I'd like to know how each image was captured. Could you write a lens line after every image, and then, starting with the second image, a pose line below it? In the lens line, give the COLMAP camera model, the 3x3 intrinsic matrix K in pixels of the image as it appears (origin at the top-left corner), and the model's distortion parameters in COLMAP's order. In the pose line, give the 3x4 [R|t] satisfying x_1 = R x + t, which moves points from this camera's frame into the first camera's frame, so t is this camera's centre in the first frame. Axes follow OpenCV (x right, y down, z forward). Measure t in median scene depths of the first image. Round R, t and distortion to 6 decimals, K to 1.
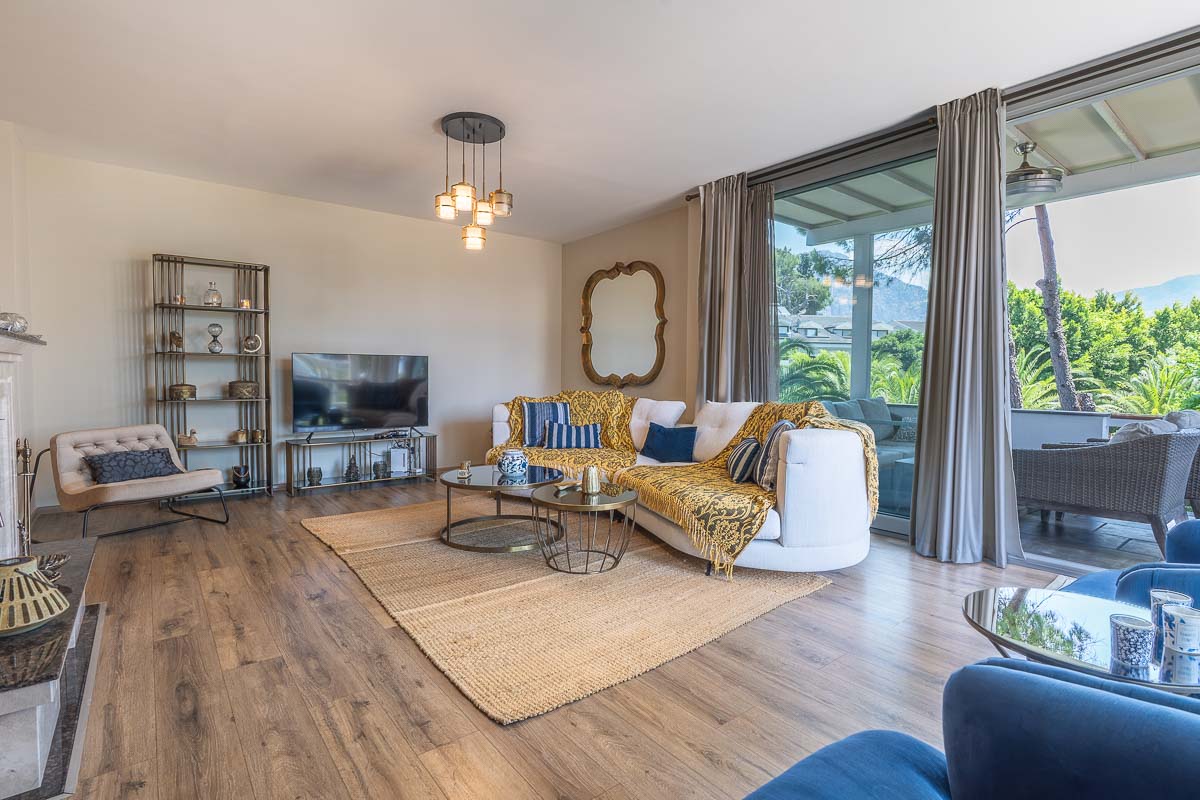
lens RADIAL K [[576.4, 0, 599.1], [0, 576.4, 402.6], [0, 0, 1]] dist [-0.009562, 0.002096]
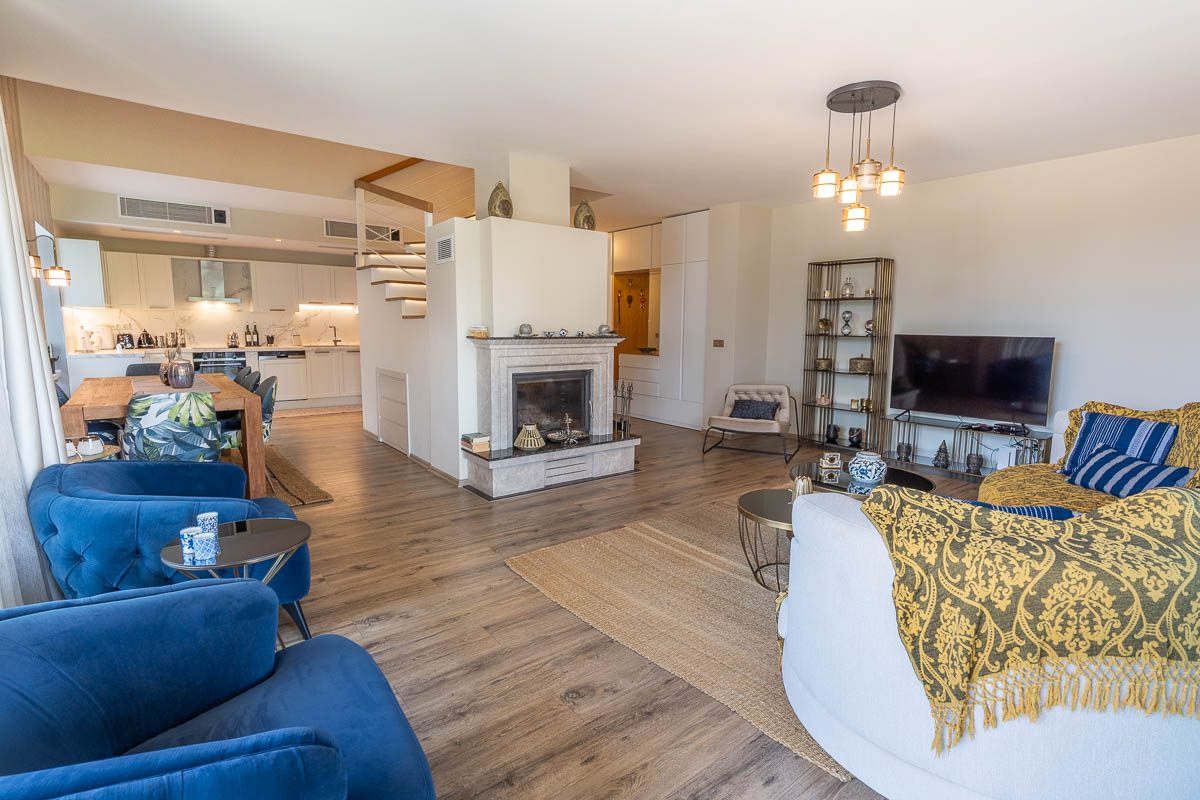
lens RADIAL K [[576.4, 0, 608.9], [0, 576.4, 397.3], [0, 0, 1]] dist [-0.009562, 0.002096]
pose [[-0.000700, 0.118710, -0.992929, 0.616765], [-0.061477, 0.991046, 0.118528, -0.071063], [0.998108, 0.061125, 0.006604, 0.507778]]
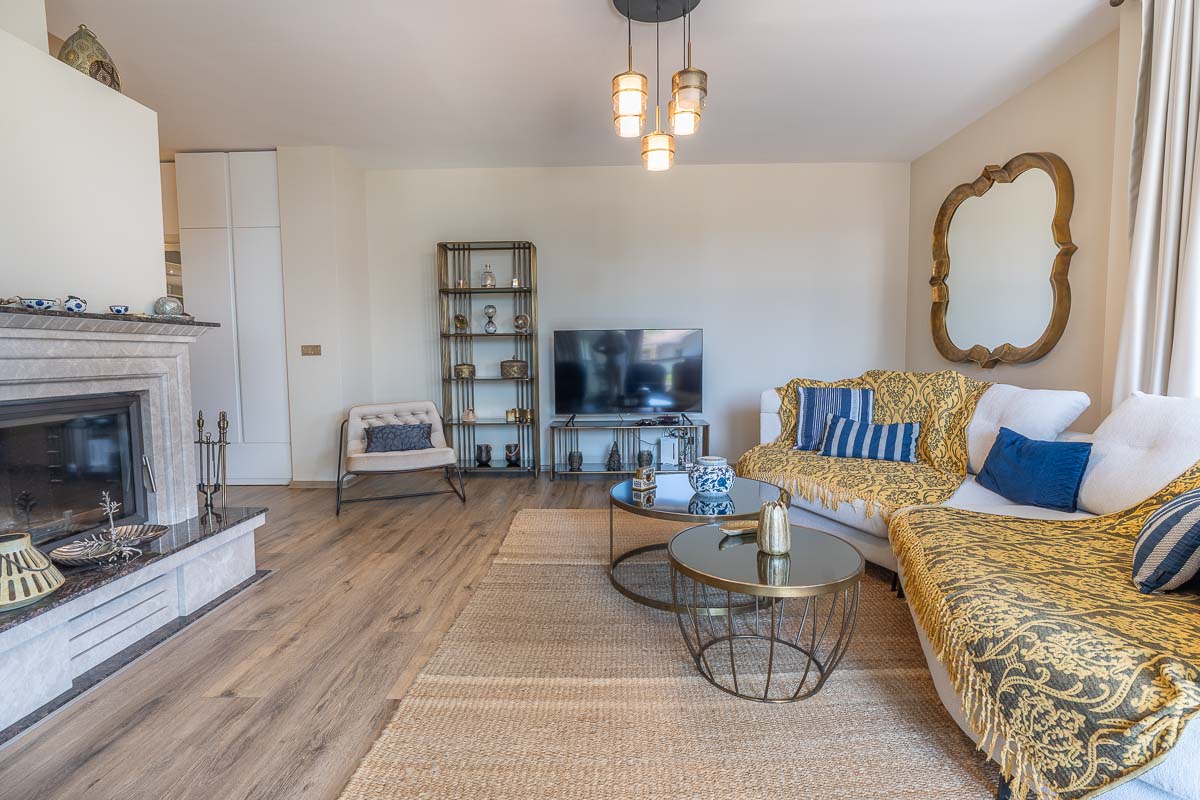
lens RADIAL K [[576.4, 0, 598.9], [0, 576.4, 398.8], [0, 0, 1]] dist [-0.009562, 0.002096]
pose [[0.770397, 0.032746, -0.636723, 0.152394], [-0.016476, 0.999369, 0.031461, -0.004928], [0.637351, -0.013747, 0.770451, 0.338416]]
